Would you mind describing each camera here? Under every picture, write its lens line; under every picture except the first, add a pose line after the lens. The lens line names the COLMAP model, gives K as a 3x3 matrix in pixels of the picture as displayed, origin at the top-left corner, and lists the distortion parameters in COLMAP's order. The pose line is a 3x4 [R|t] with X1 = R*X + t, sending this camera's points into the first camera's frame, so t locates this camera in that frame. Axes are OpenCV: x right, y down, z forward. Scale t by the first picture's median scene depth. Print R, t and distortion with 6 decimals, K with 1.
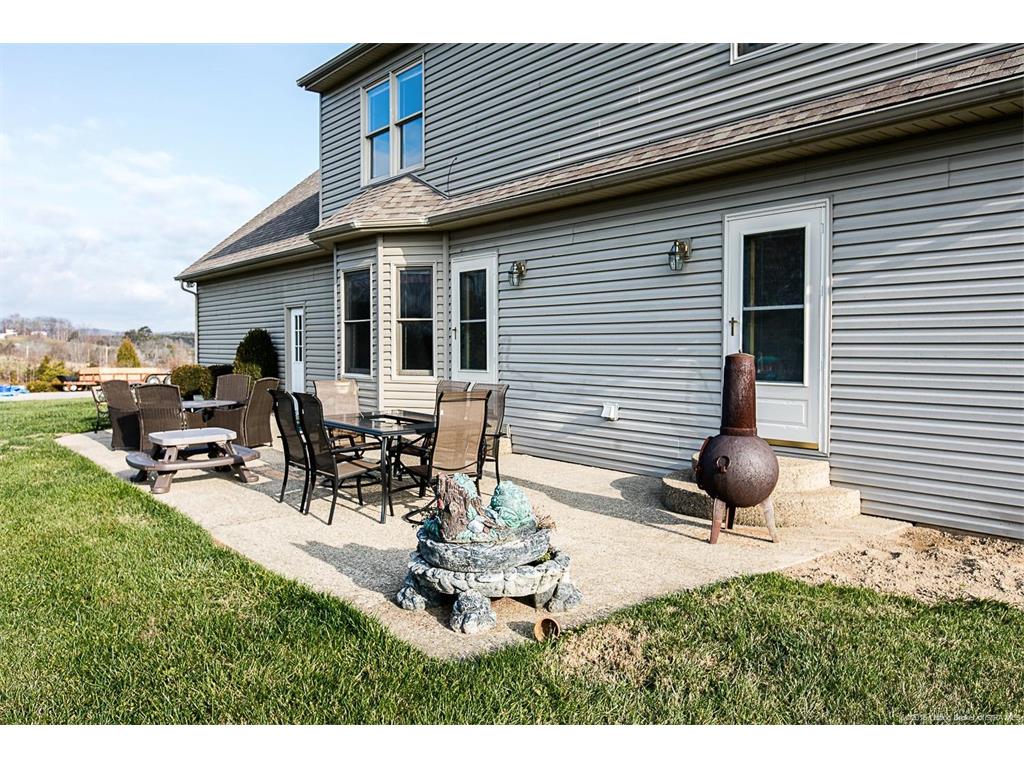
lens RADIAL K [[756.1, 0, 513.7], [0, 756.1, 363.7], [0, 0, 1]] dist [-0.001492, 0.000847]
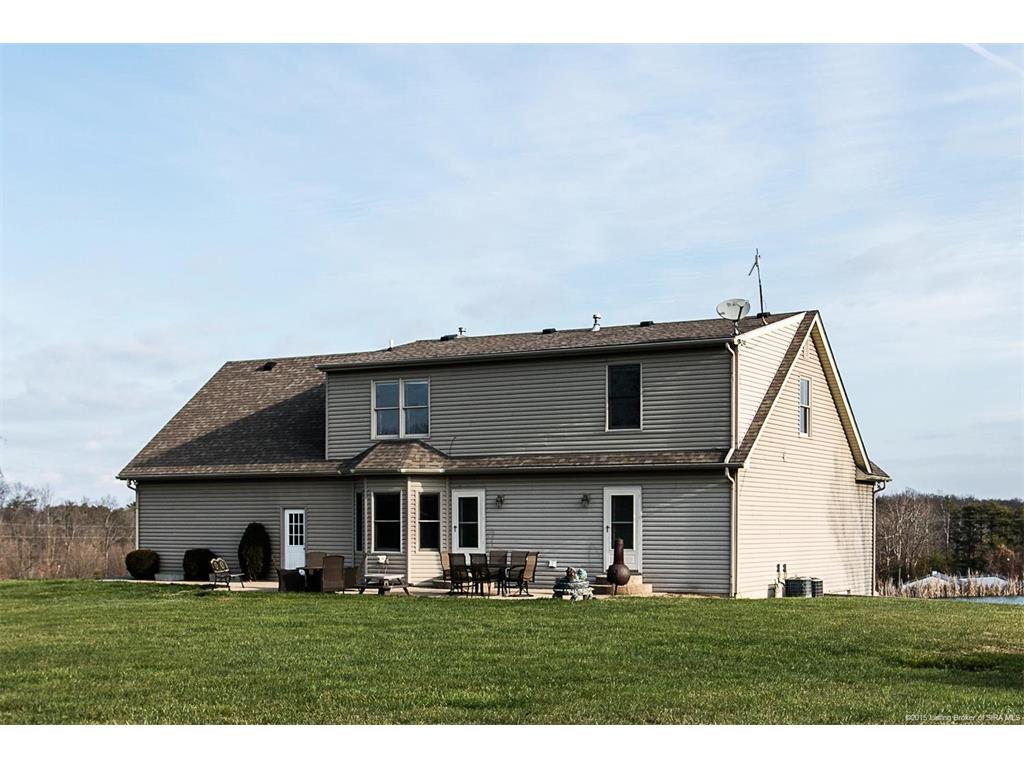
lens RADIAL K [[1483.5, 0, 512.4], [0, 1483.5, 386.2], [0, 0, 1]] dist [-0.019891, -0.017104]
pose [[0.932463, 0.032725, 0.359781, -1.320197], [0.009003, 0.993474, -0.113700, 0.029719], [-0.361154, 0.109260, 0.926083, -2.599799]]
